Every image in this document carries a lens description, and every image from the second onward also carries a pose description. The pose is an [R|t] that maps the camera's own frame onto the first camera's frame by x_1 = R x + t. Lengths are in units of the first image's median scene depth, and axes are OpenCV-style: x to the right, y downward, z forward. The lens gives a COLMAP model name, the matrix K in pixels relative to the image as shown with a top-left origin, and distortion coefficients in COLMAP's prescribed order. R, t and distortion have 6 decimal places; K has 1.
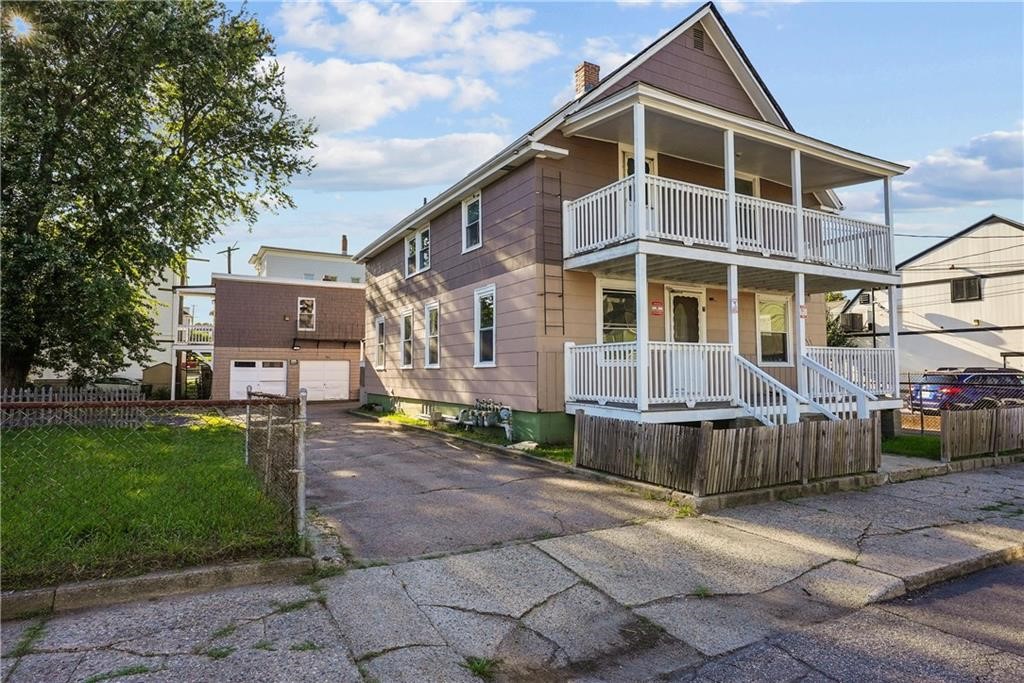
lens RADIAL K [[572.8, 0, 512.0], [0, 572.8, 341.5], [0, 0, 1]] dist [0.001957, 0.000719]
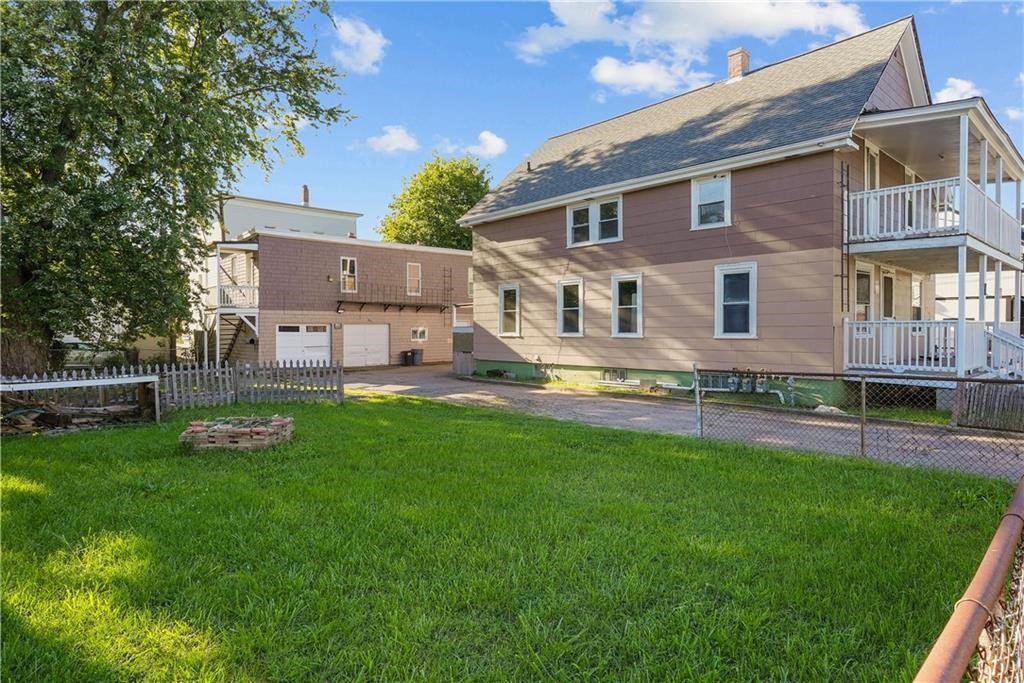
lens RADIAL K [[572.8, 0, 512.0], [0, 572.8, 341.5], [0, 0, 1]] dist [0.001957, 0.000719]
pose [[0.971765, -0.007627, 0.235828, -0.352349], [-0.010311, 0.997150, 0.074736, -0.013106], [-0.235726, -0.075058, 0.968917, 0.021336]]
